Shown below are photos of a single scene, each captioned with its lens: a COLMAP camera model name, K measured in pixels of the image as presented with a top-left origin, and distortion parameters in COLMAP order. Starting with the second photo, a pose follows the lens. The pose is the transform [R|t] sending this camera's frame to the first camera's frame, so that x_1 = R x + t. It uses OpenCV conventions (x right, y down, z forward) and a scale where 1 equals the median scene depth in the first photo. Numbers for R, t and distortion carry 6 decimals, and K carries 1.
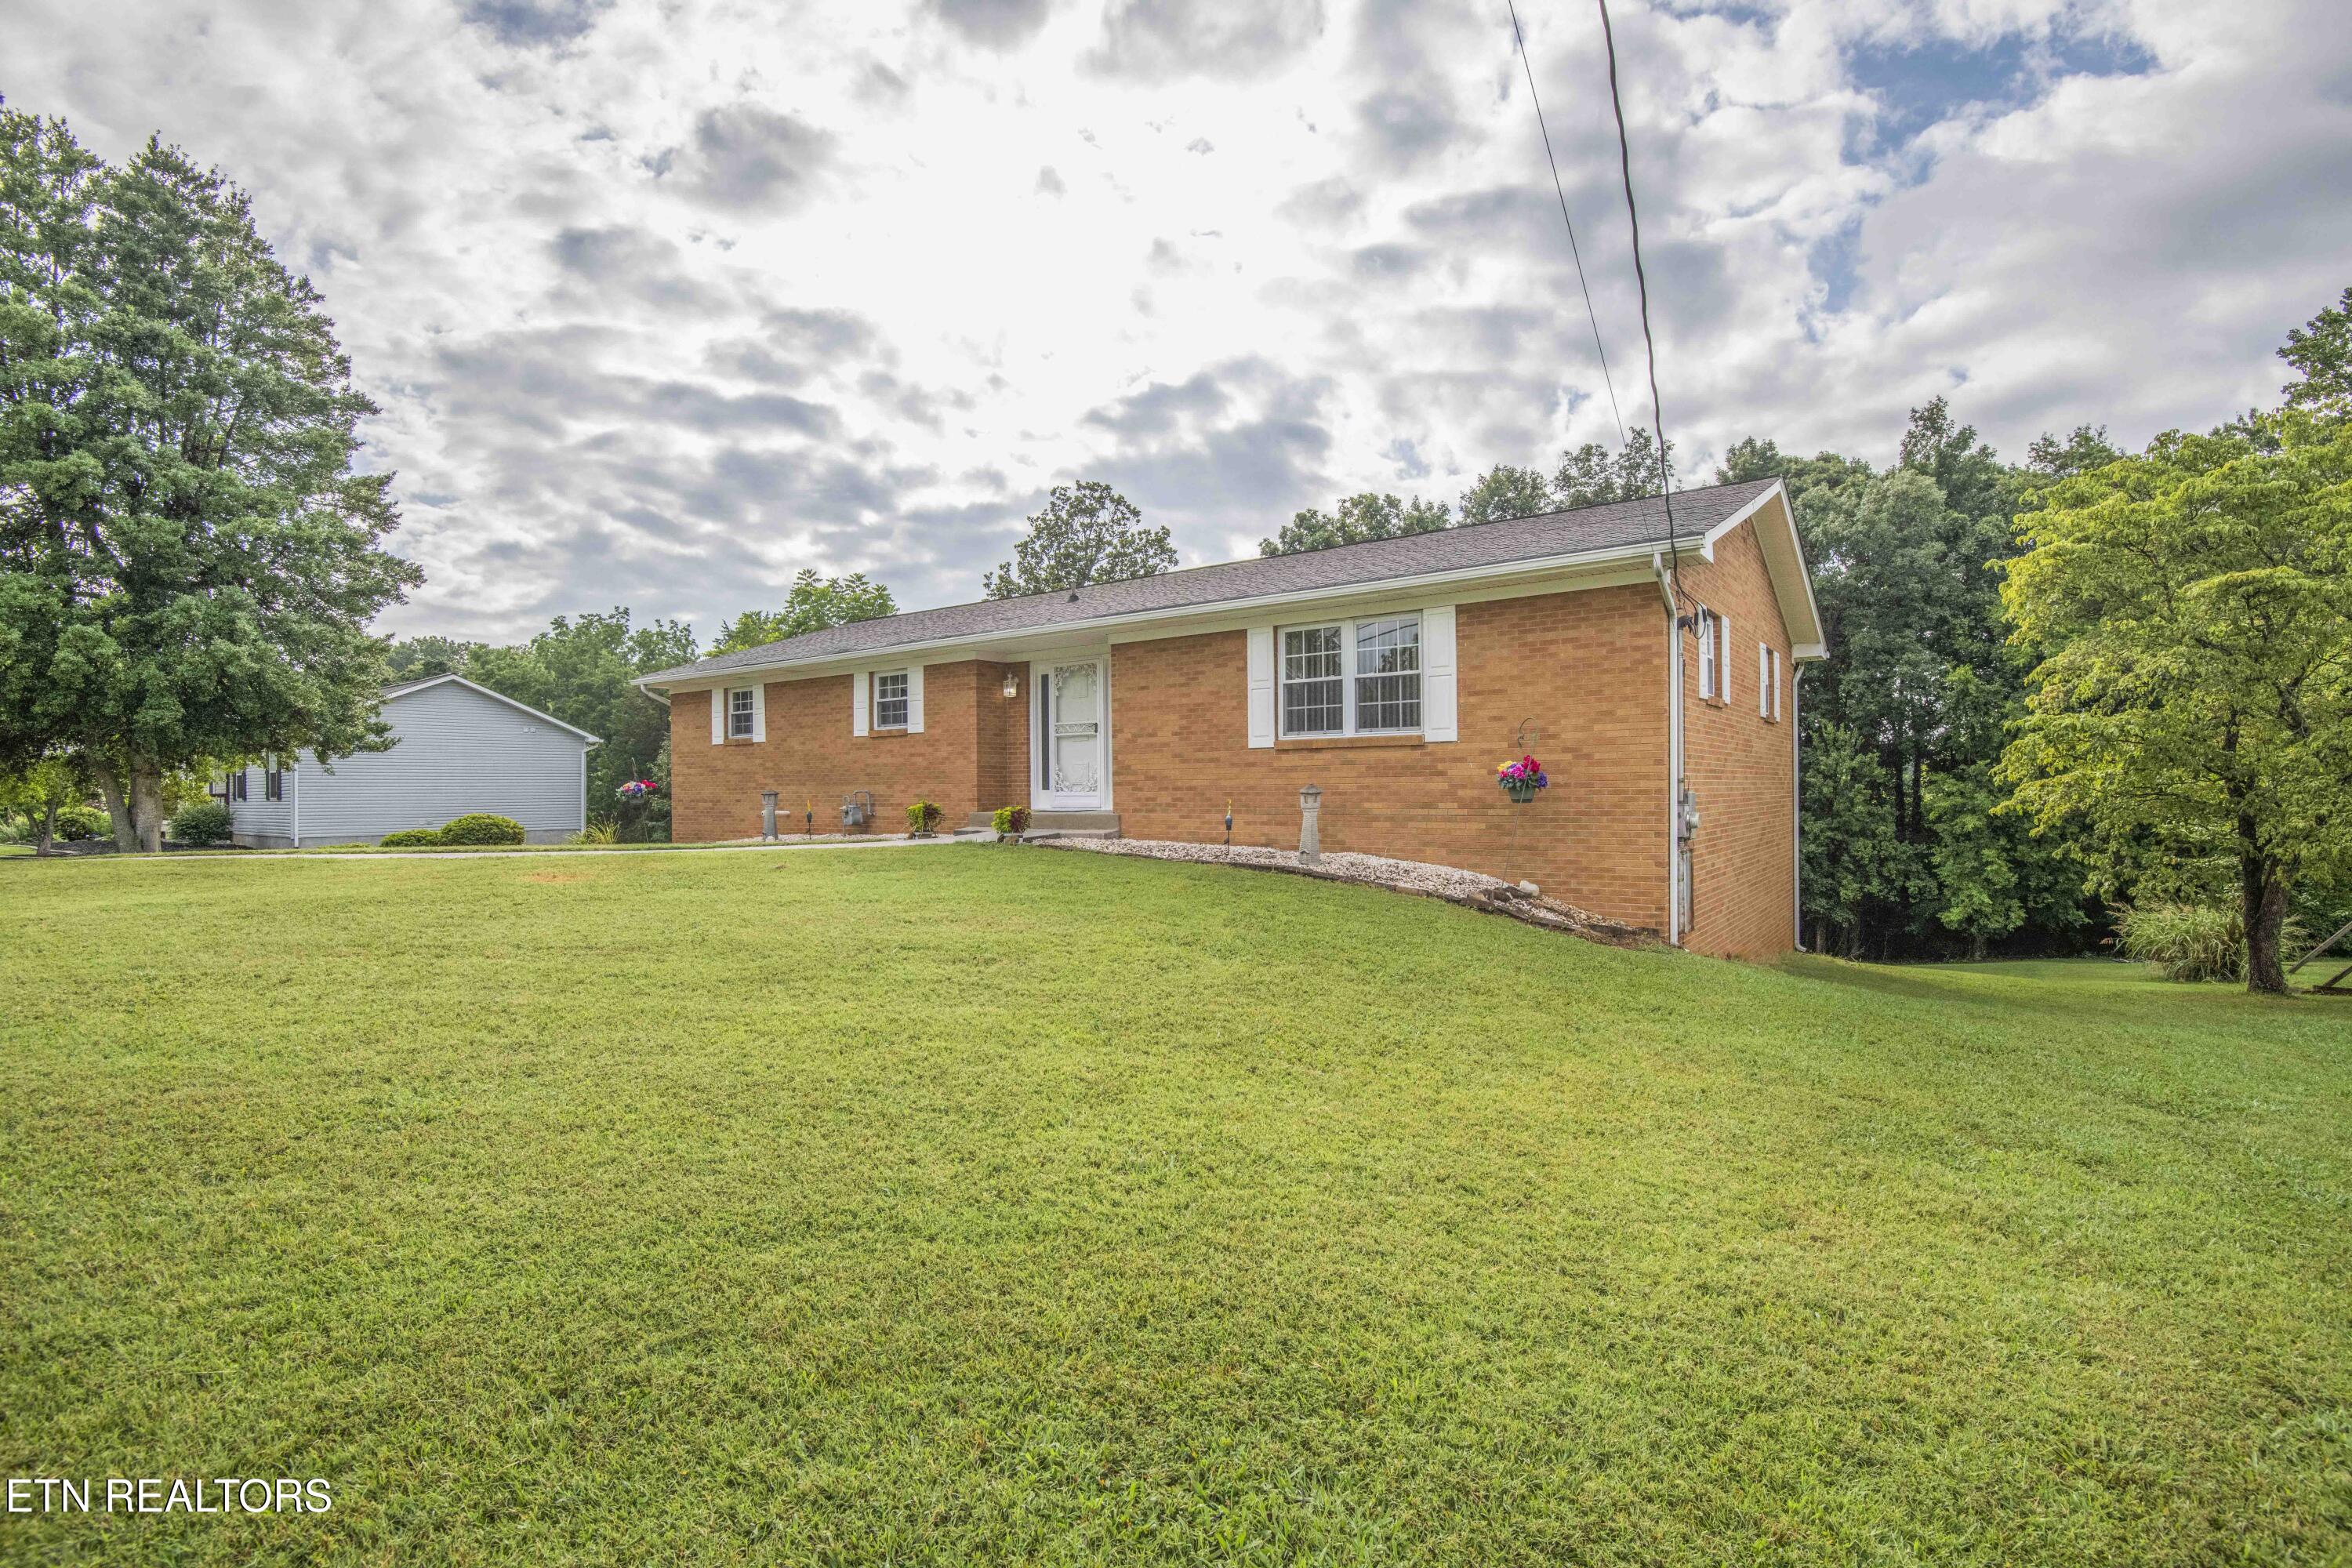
lens RADIAL K [[1088.2, 0, 1184.2], [0, 1088.2, 784.1], [0, 0, 1]] dist [-0.021908, -0.013364]
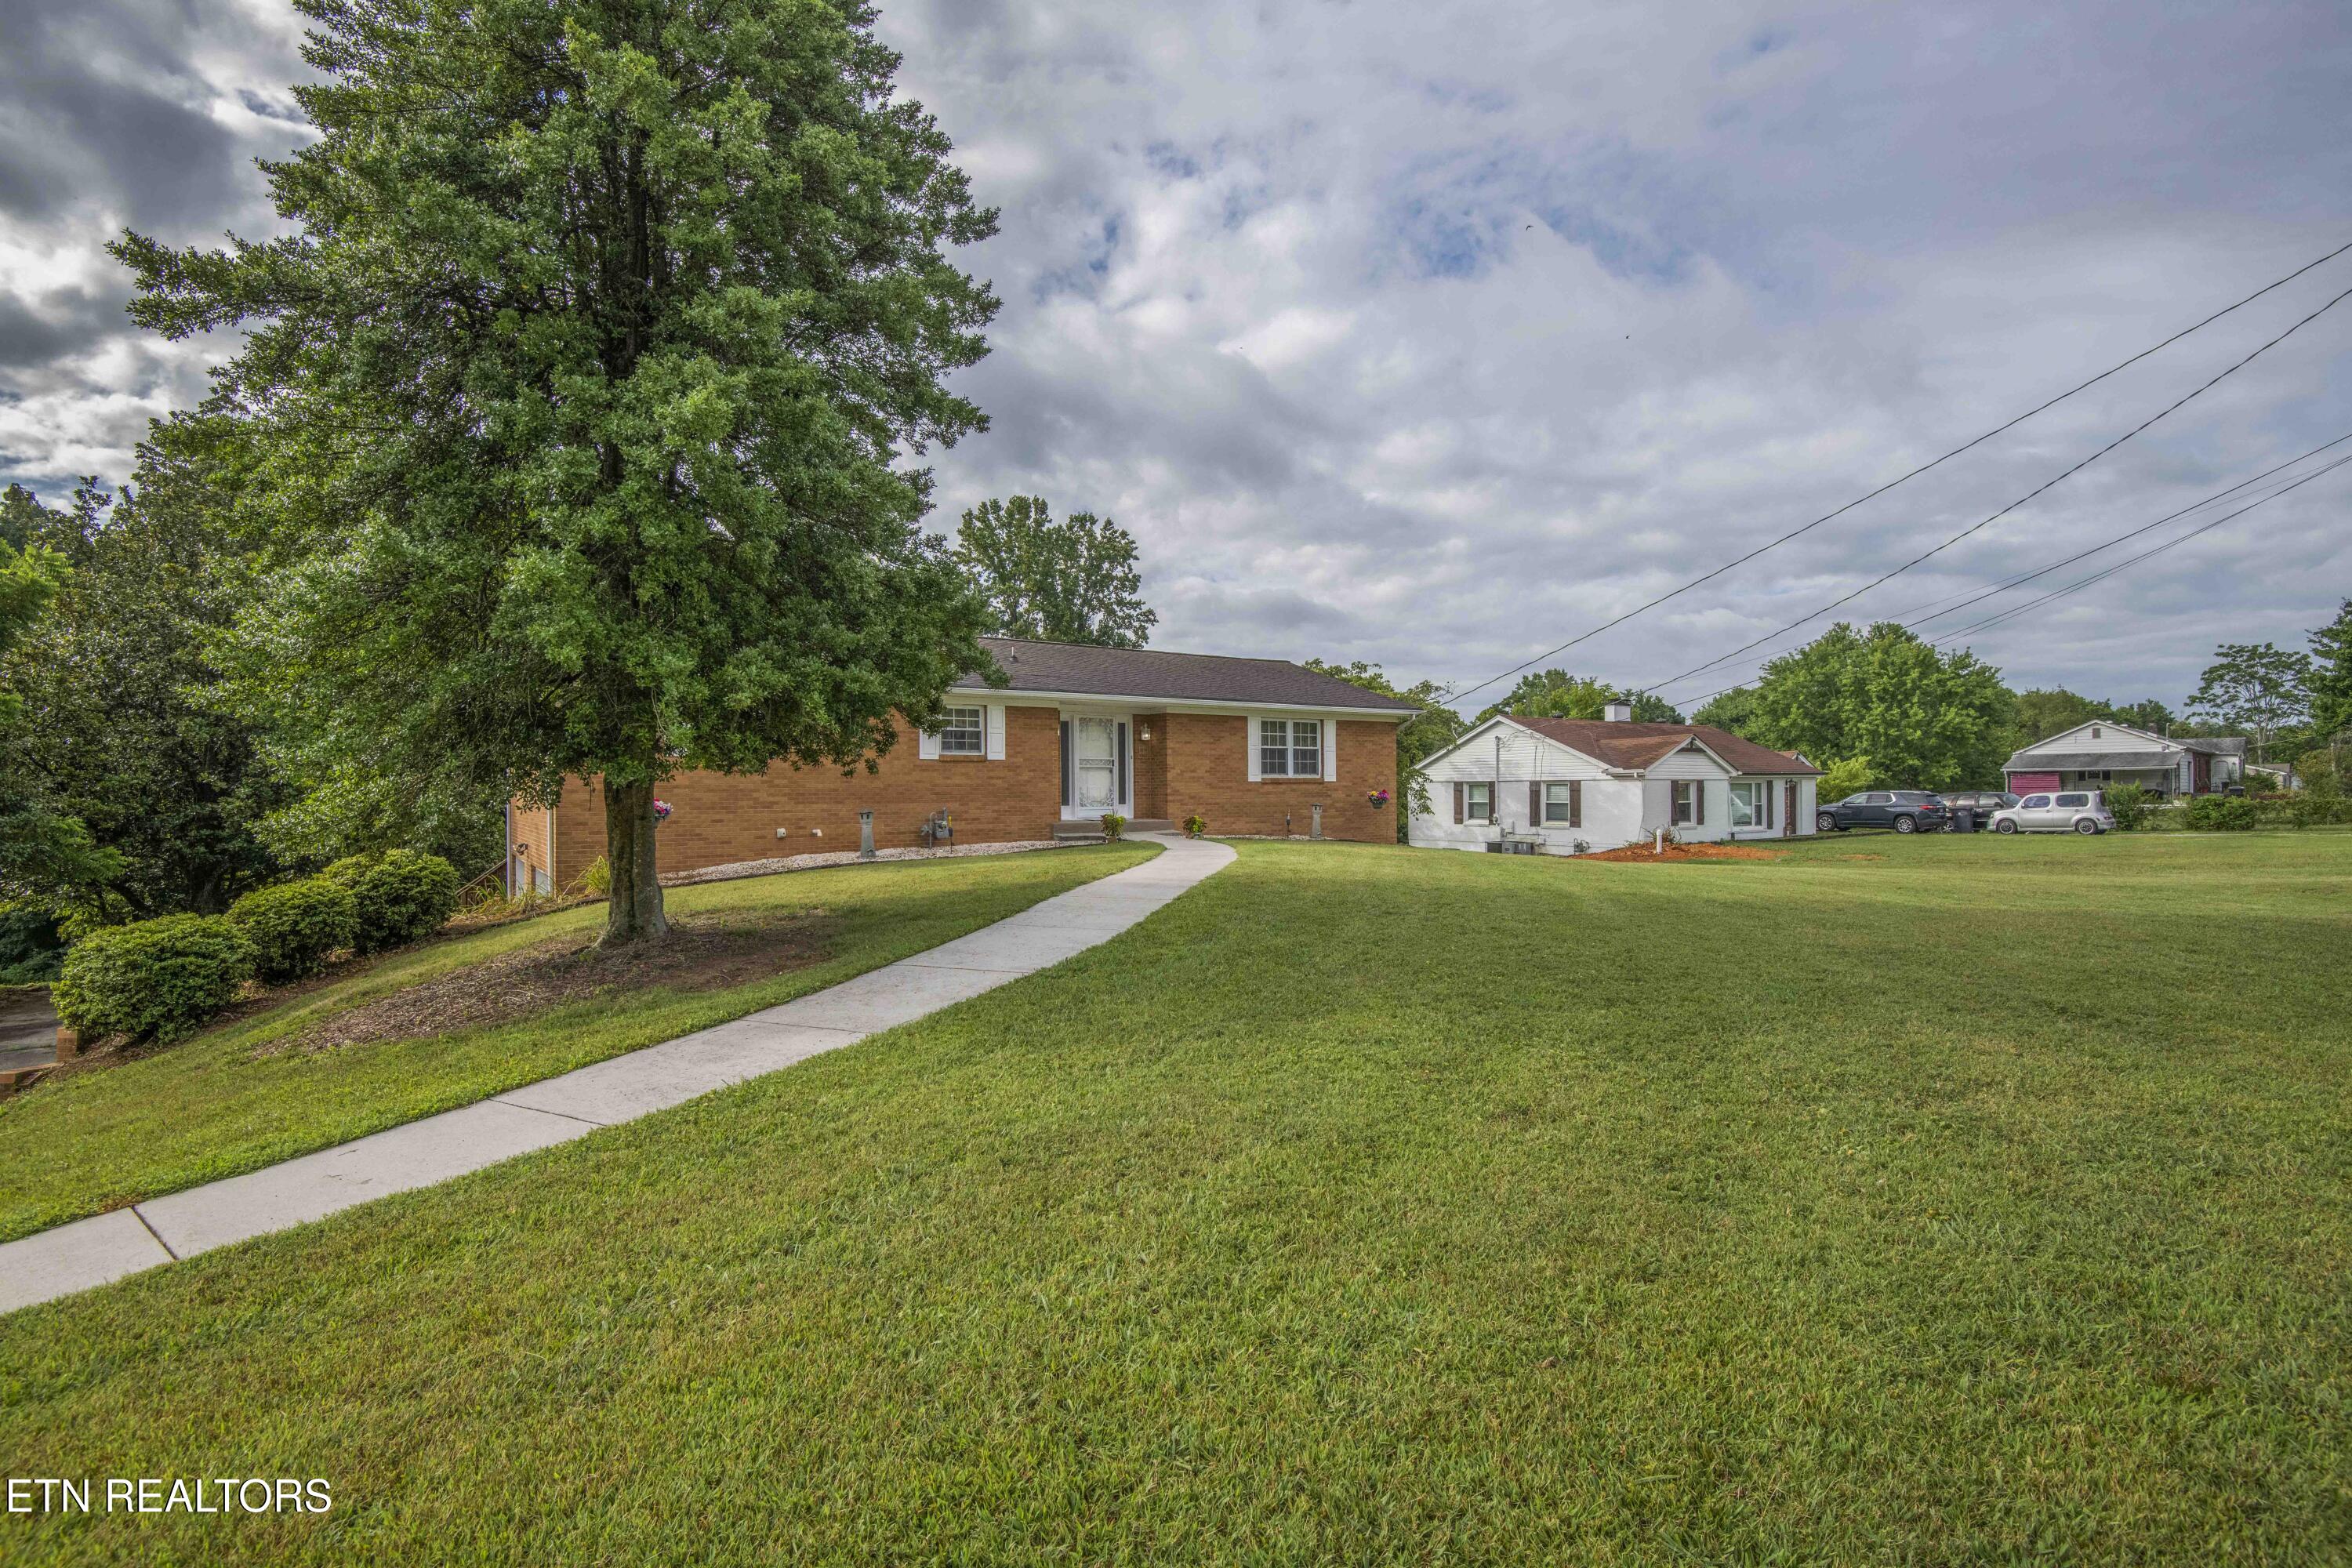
lens RADIAL K [[1088.2, 0, 1184.2], [0, 1088.2, 784.1], [0, 0, 1]] dist [-0.021908, -0.013364]
pose [[0.301336, 0.011557, 0.953448, -0.156737], [-0.001419, 0.999931, -0.011672, -0.000661], [-0.953517, 0.002164, 0.301332, 0.050230]]
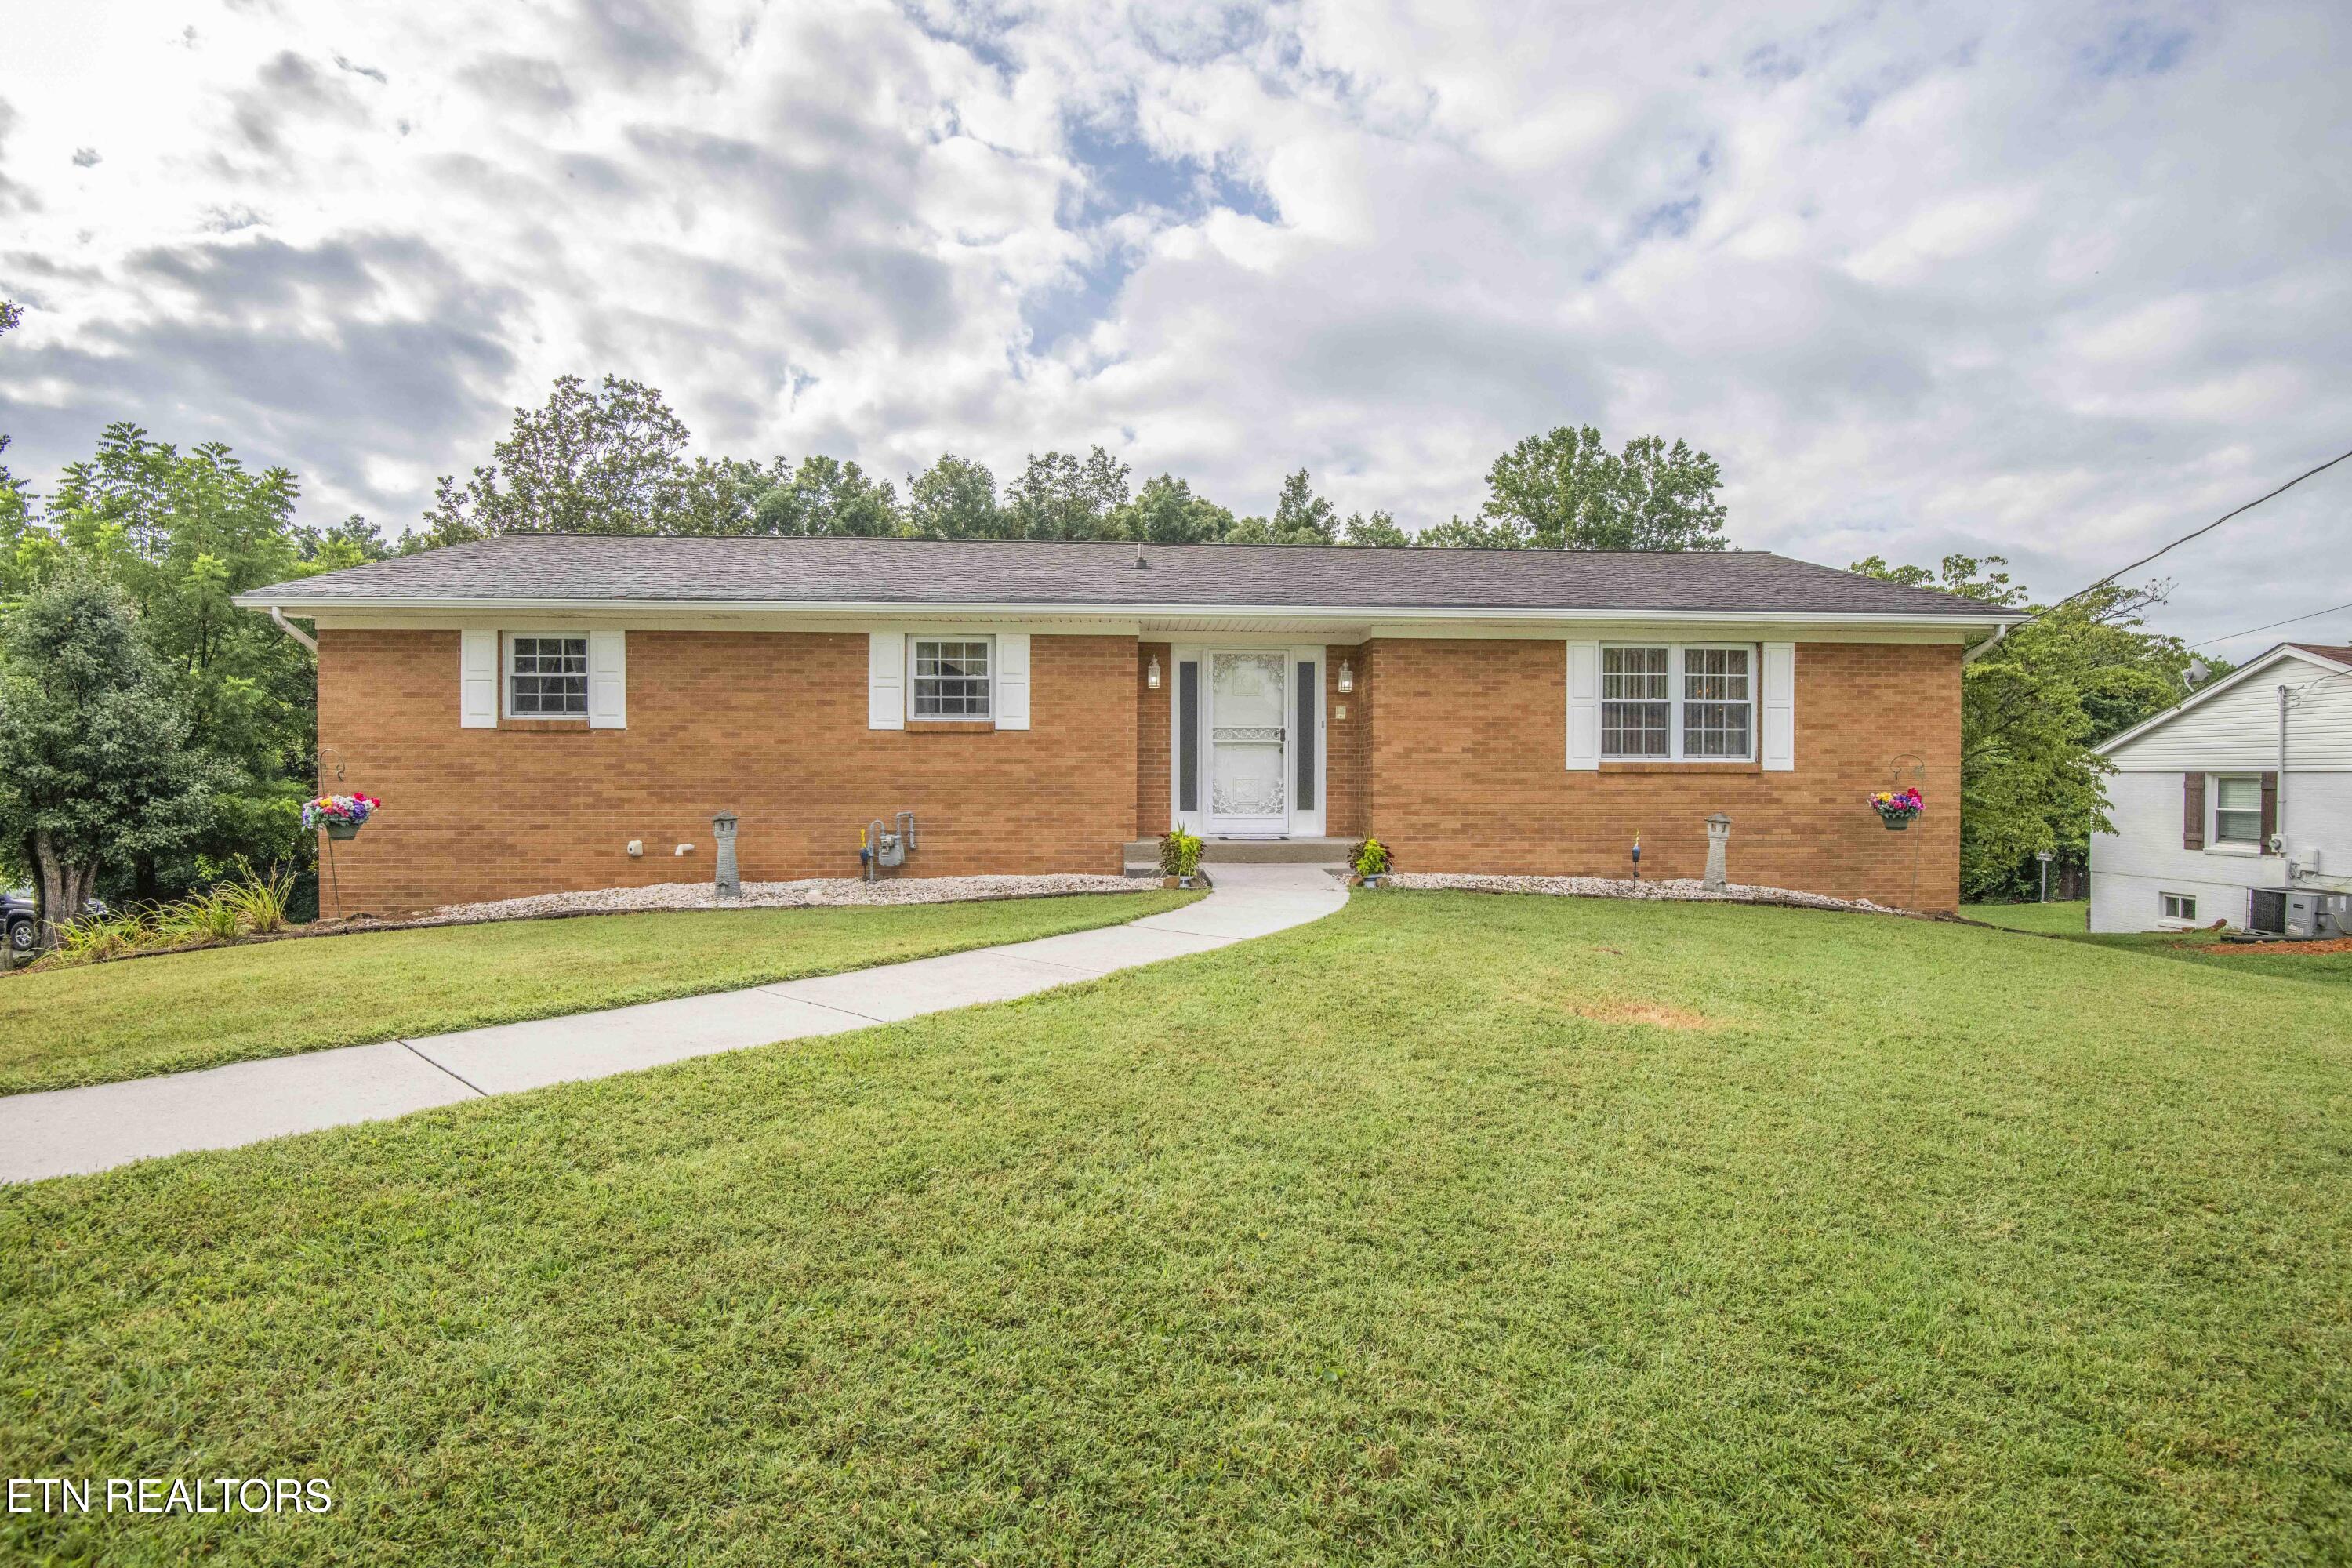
lens RADIAL K [[1130.4, 0, 1123.6], [0, 1130.4, 780.8], [0, 0, 1]] dist [-0.024766, -0.015178]
pose [[0.767794, 0.008482, 0.640640, -0.076365], [-0.011879, 0.999929, 0.000998, -0.001835], [-0.640586, -0.008376, 0.767840, 0.046446]]
